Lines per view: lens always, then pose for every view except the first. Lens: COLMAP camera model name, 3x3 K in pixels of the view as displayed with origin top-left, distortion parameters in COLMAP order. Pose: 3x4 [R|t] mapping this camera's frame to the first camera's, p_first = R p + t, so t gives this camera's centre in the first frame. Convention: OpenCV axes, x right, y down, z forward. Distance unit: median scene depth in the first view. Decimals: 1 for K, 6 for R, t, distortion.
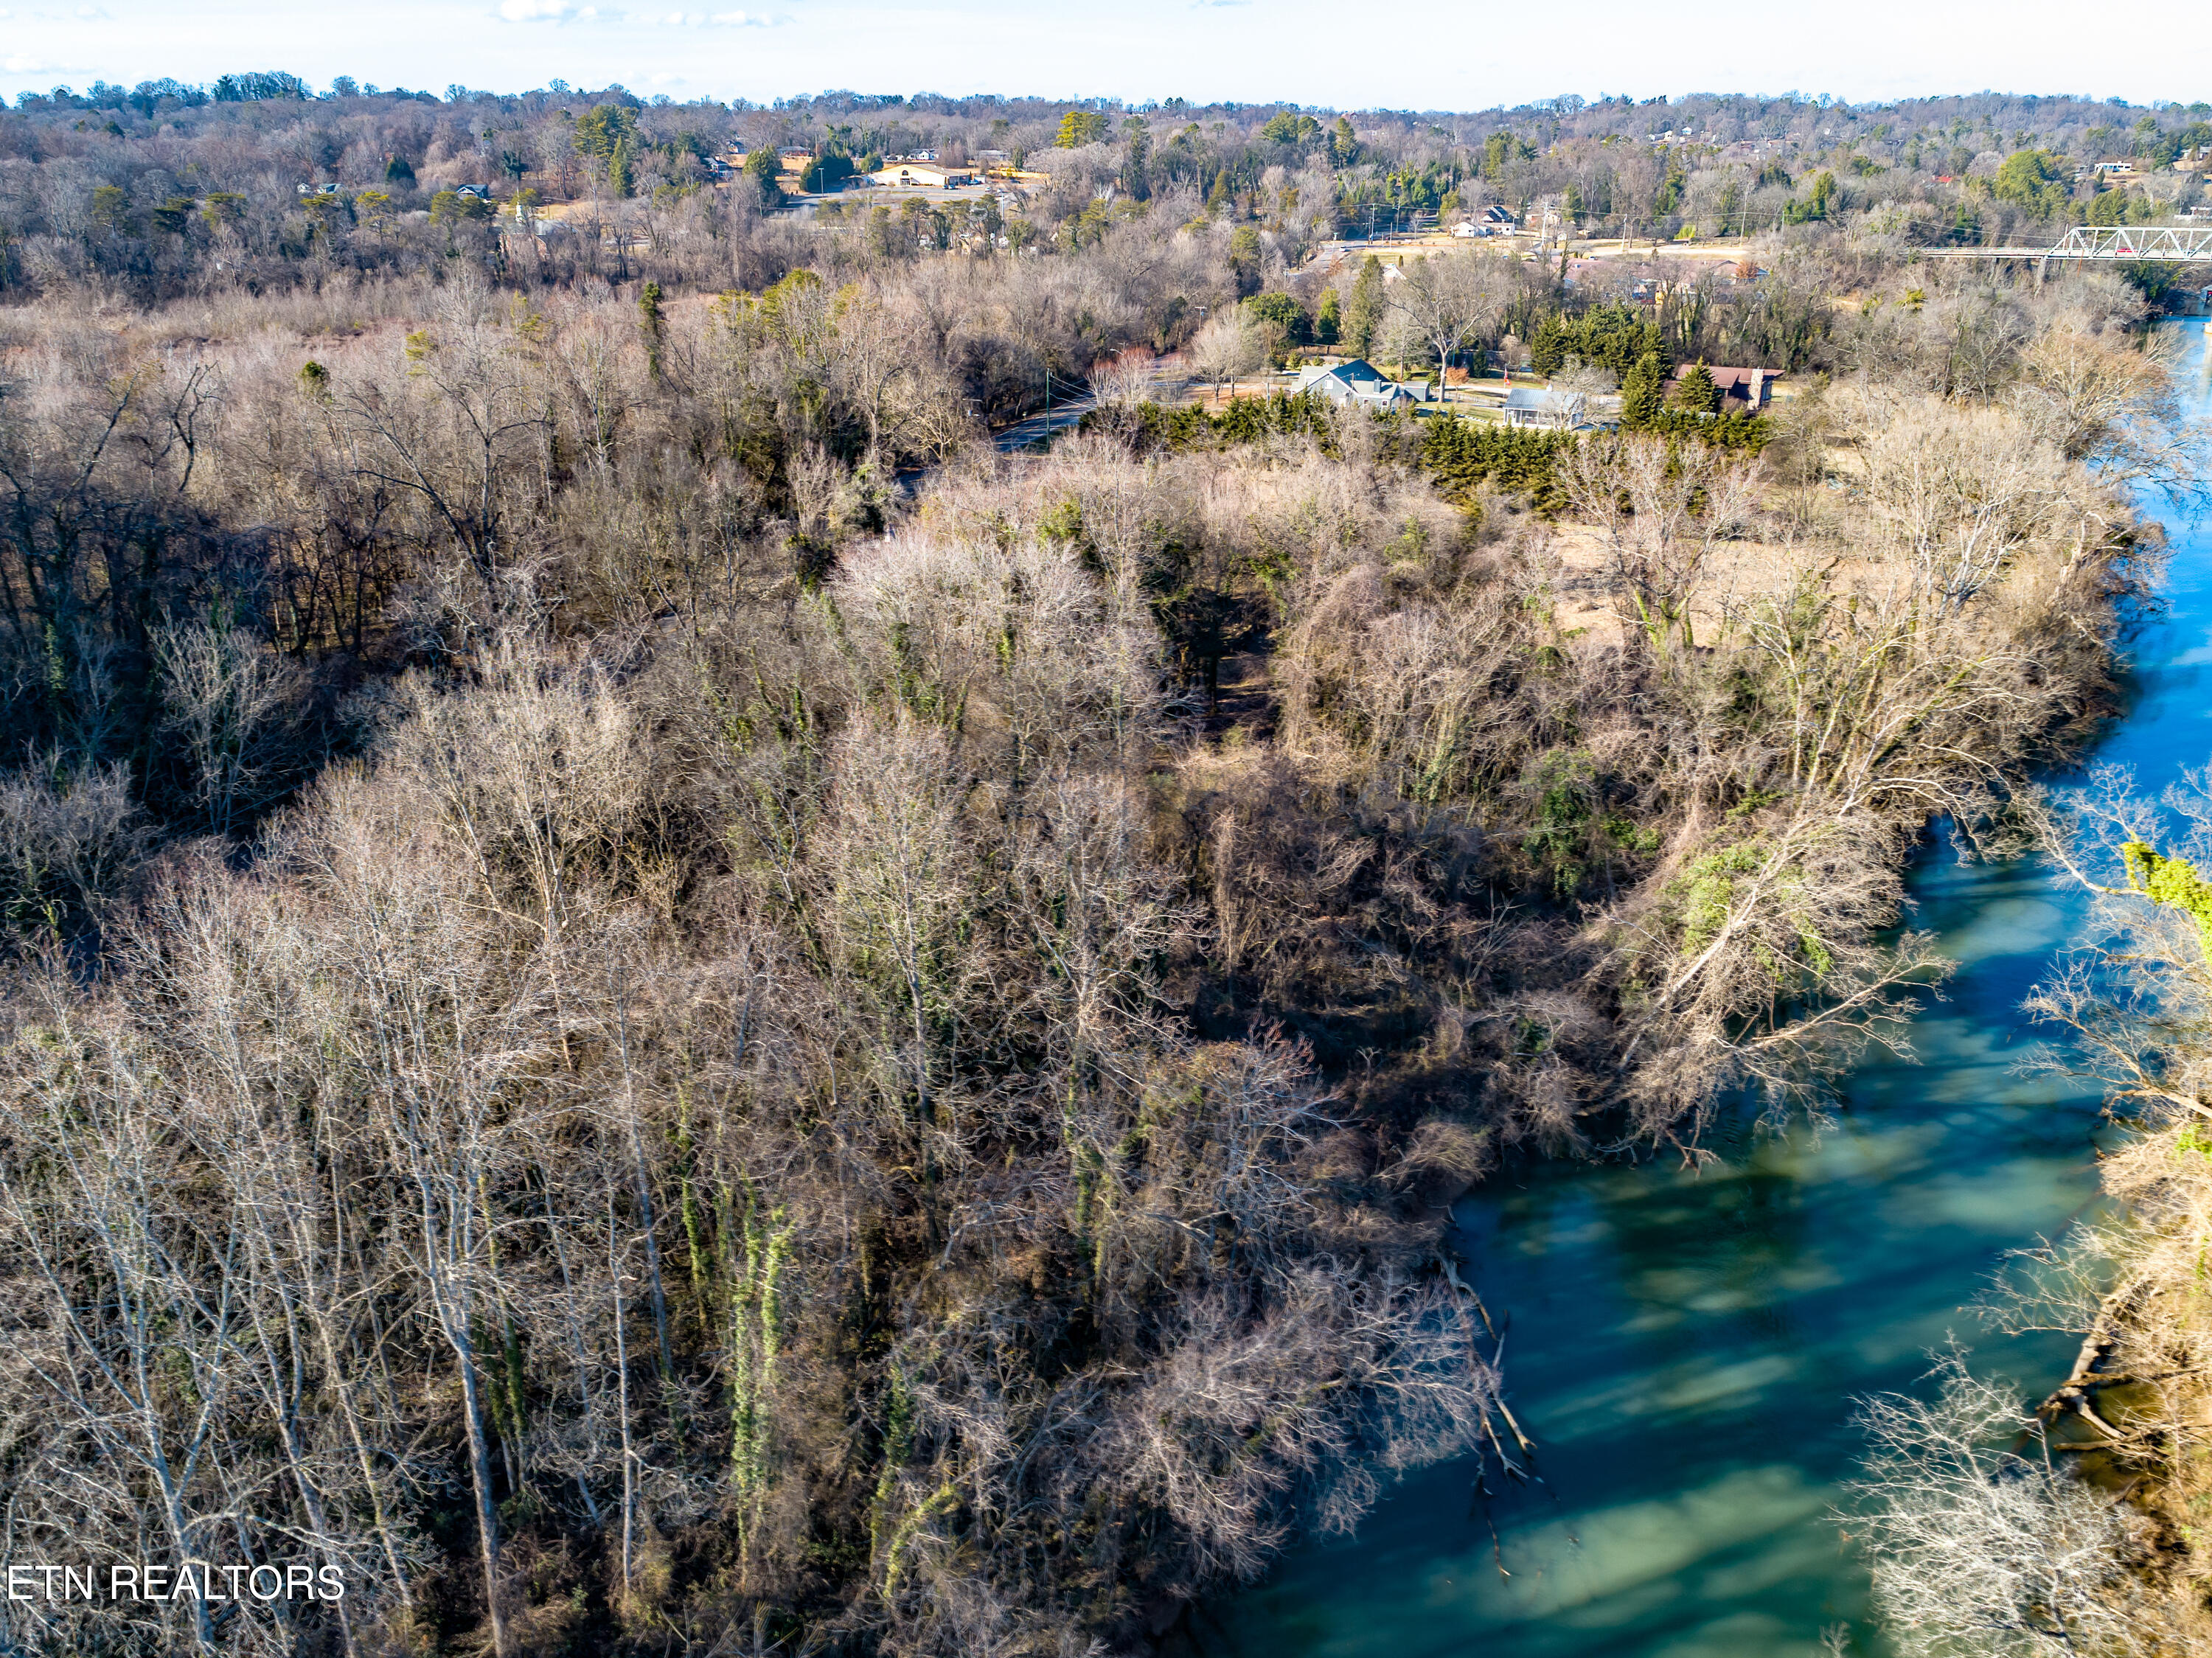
lens RADIAL K [[1670.7, 0, 1117.6], [0, 1670.7, 823.4], [0, 0, 1]] dist [-0.020854, 0.007240]
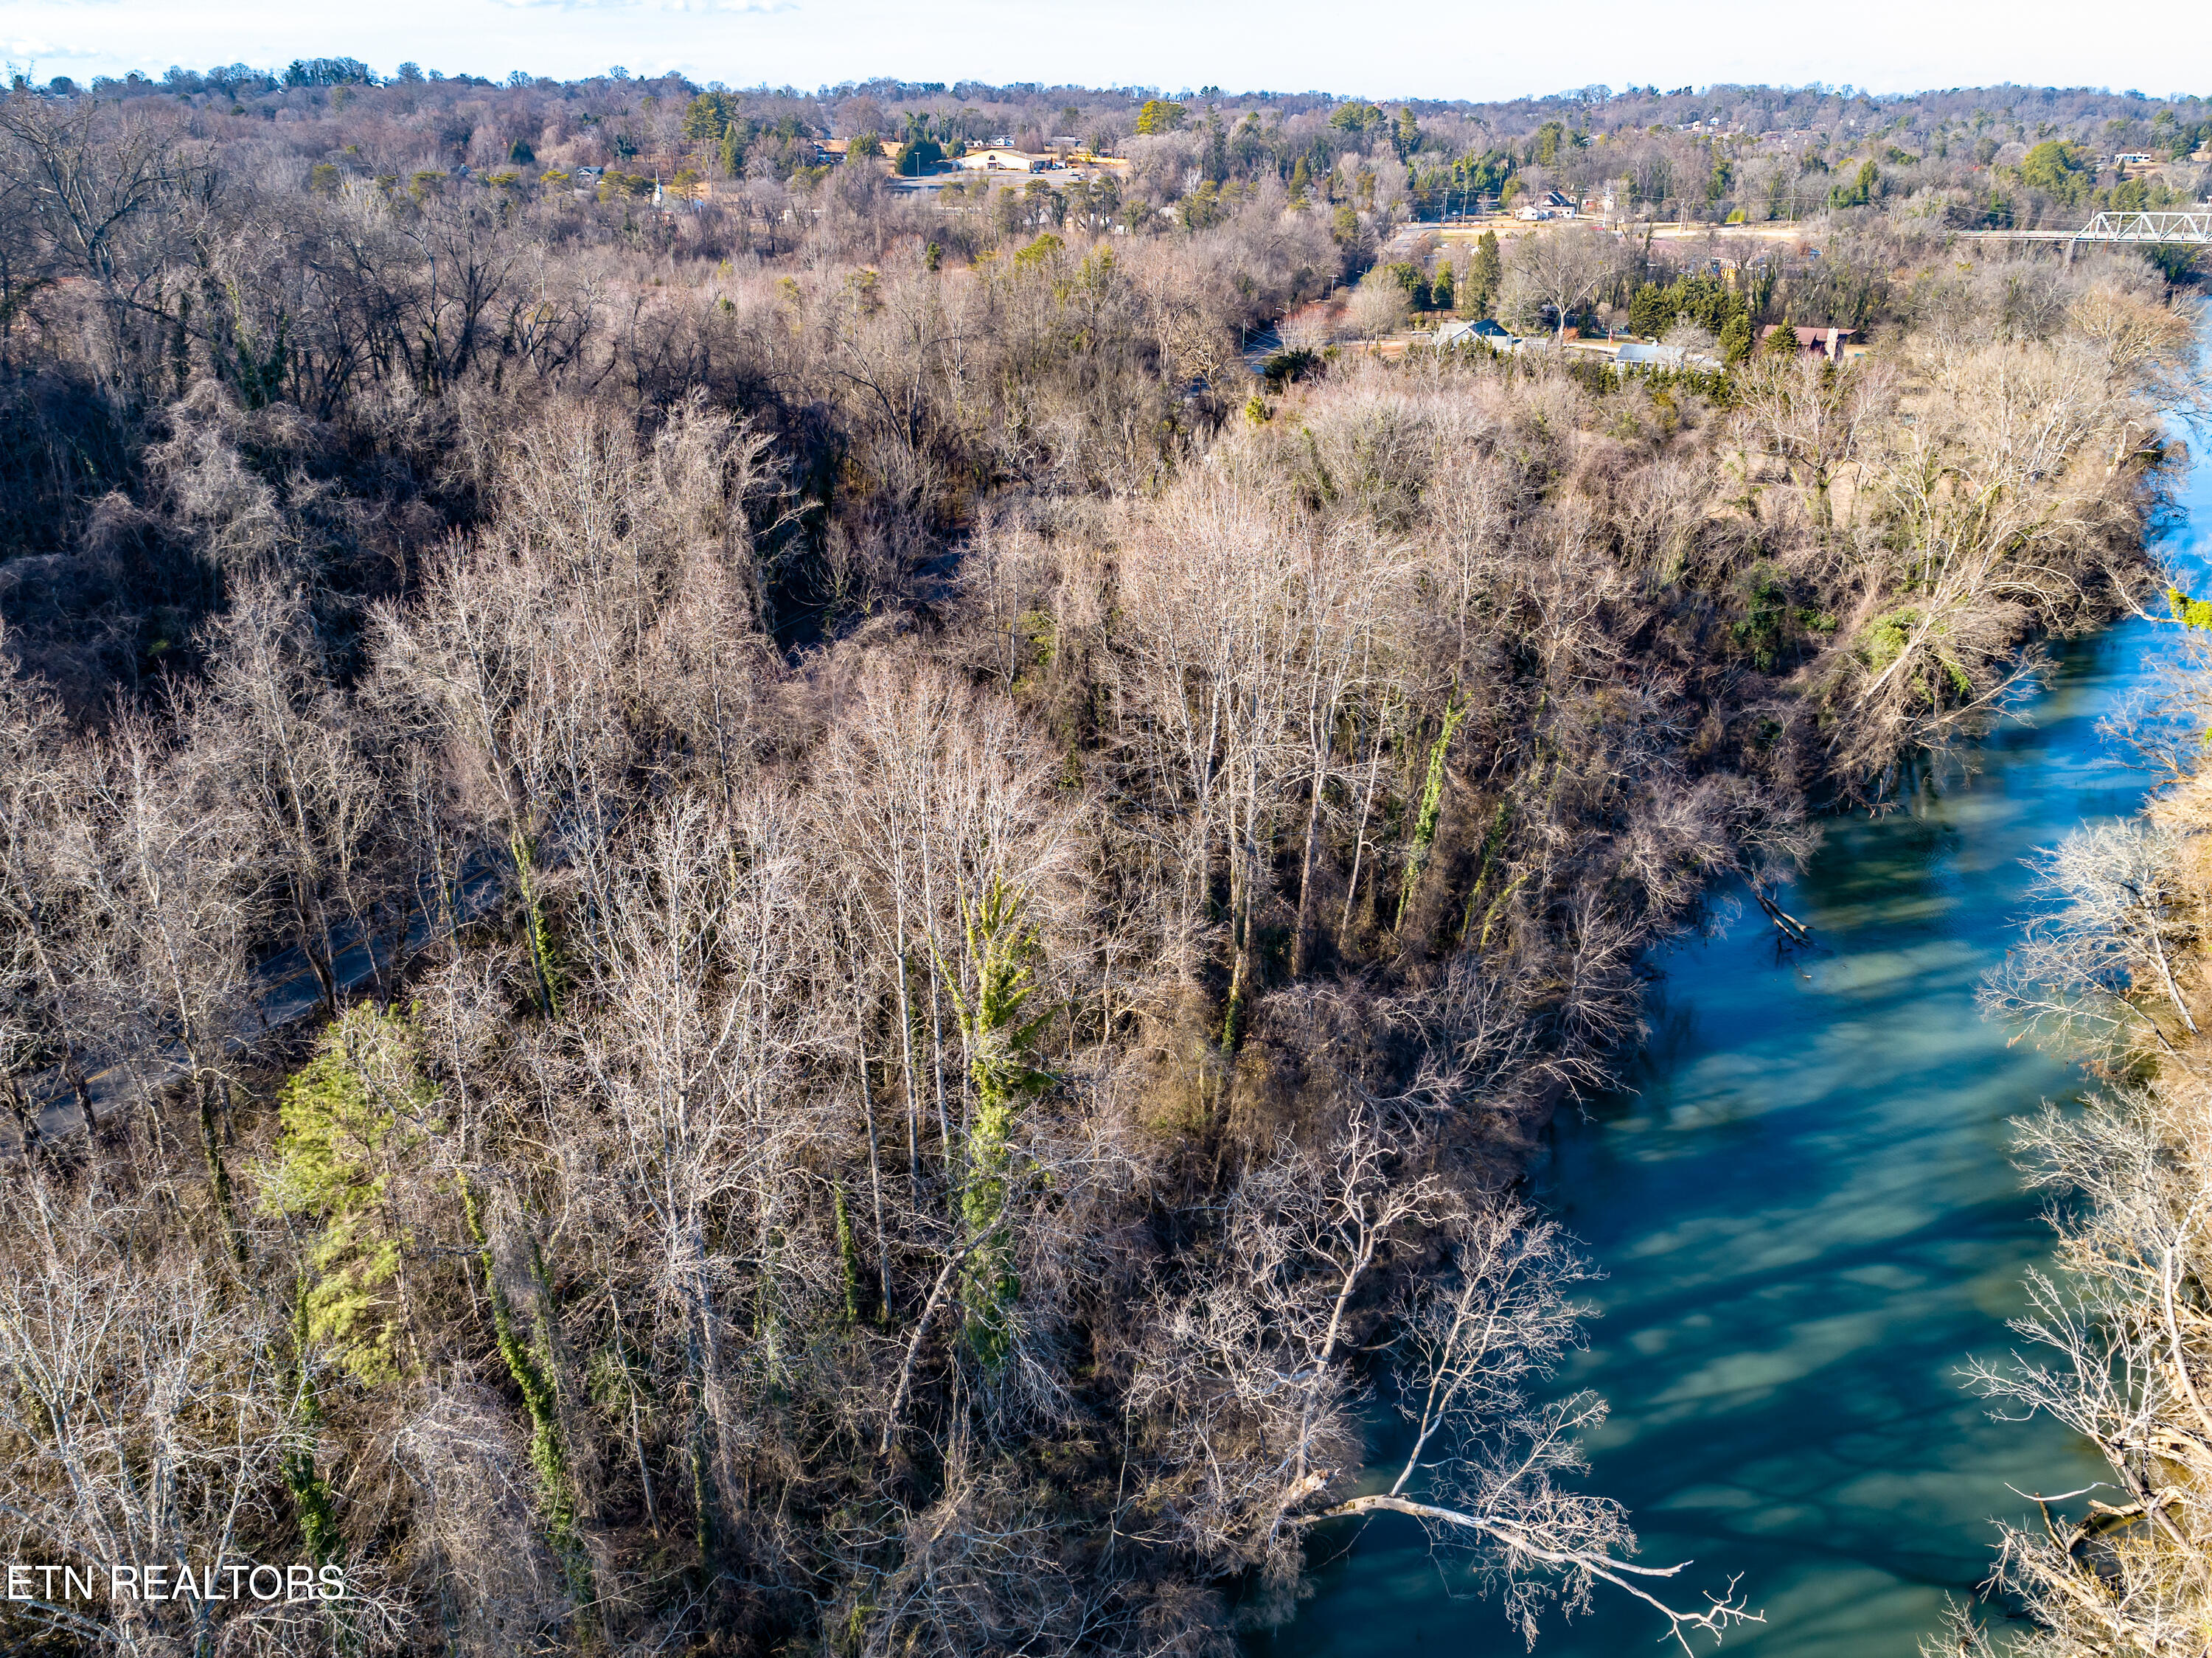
lens RADIAL K [[1670.7, 0, 1117.6], [0, 1670.7, 823.4], [0, 0, 1]] dist [-0.020854, 0.007240]
pose [[0.999977, 0.005560, -0.003764, -0.045753], [-0.005536, 0.999965, 0.006318, 0.028509], [0.003799, -0.006297, 0.999973, -0.068704]]
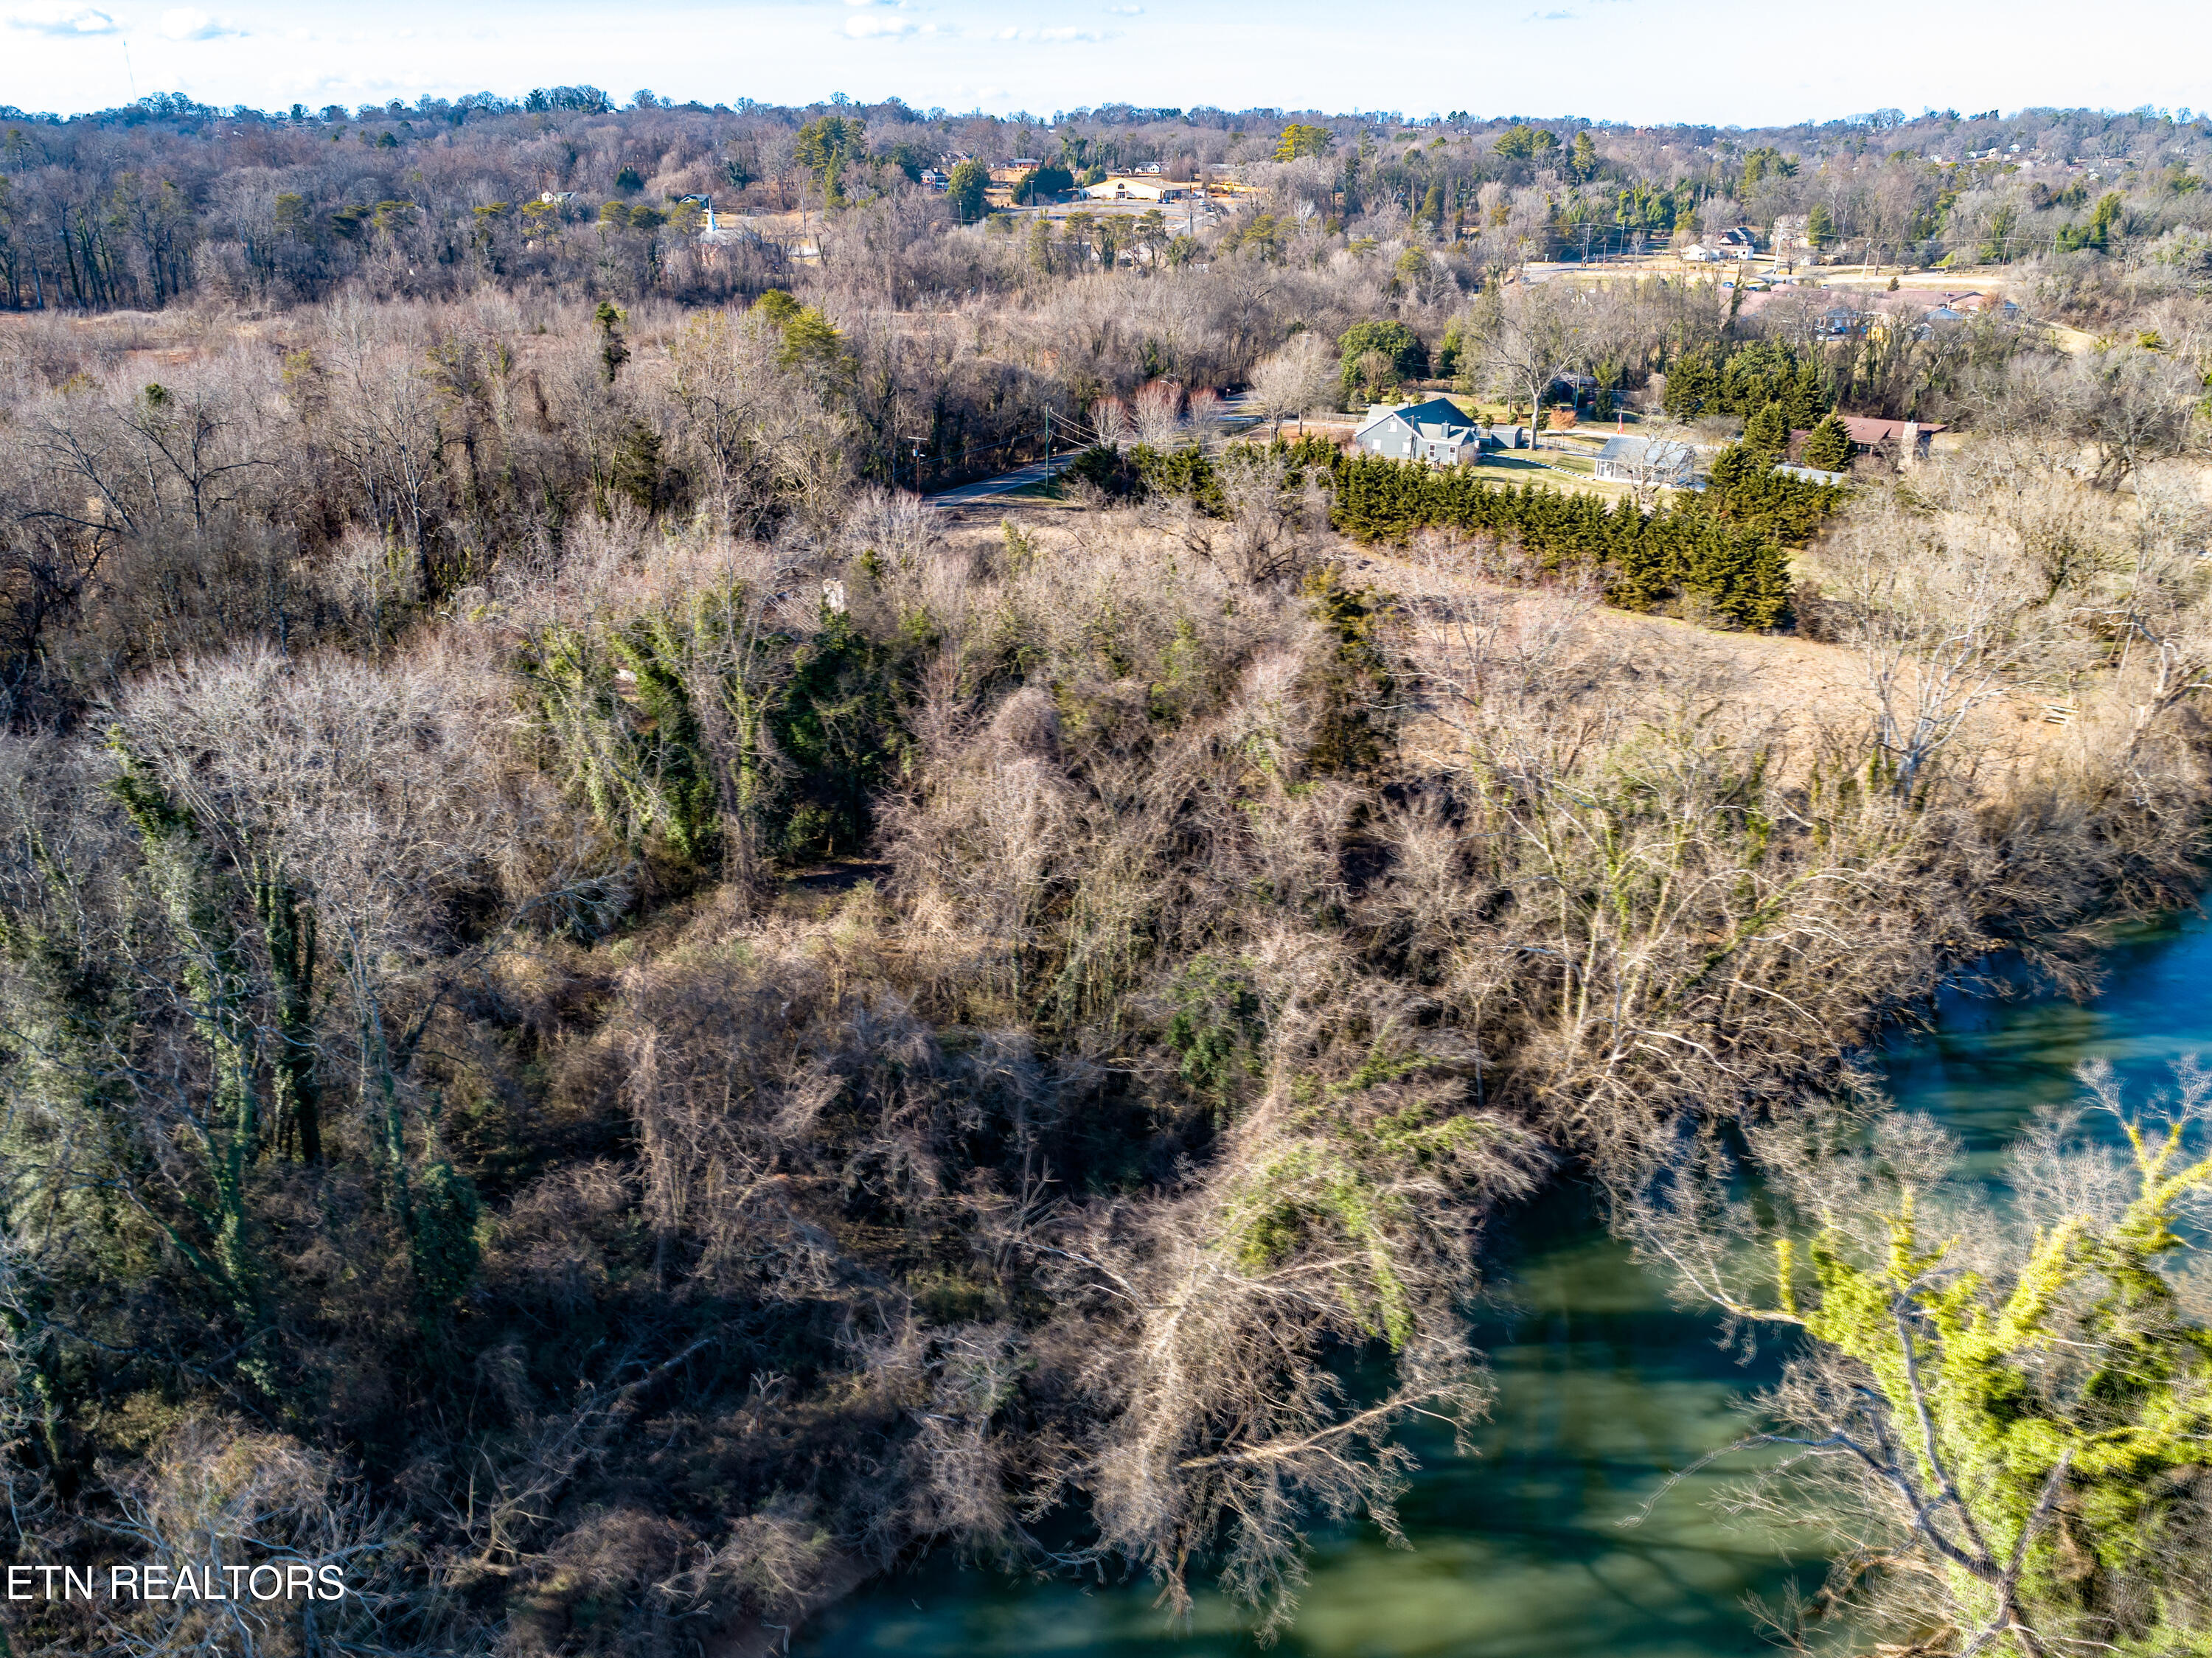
lens RADIAL K [[1668.1, 0, 1112.9], [0, 1668.1, 829.1], [0, 0, 1]] dist [-0.022022, 0.006911]
pose [[0.984626, 0.068336, -0.160756, 0.056183], [-0.068941, 0.997619, 0.001821, -0.016385], [0.160498, 0.009290, 0.986993, 0.041237]]
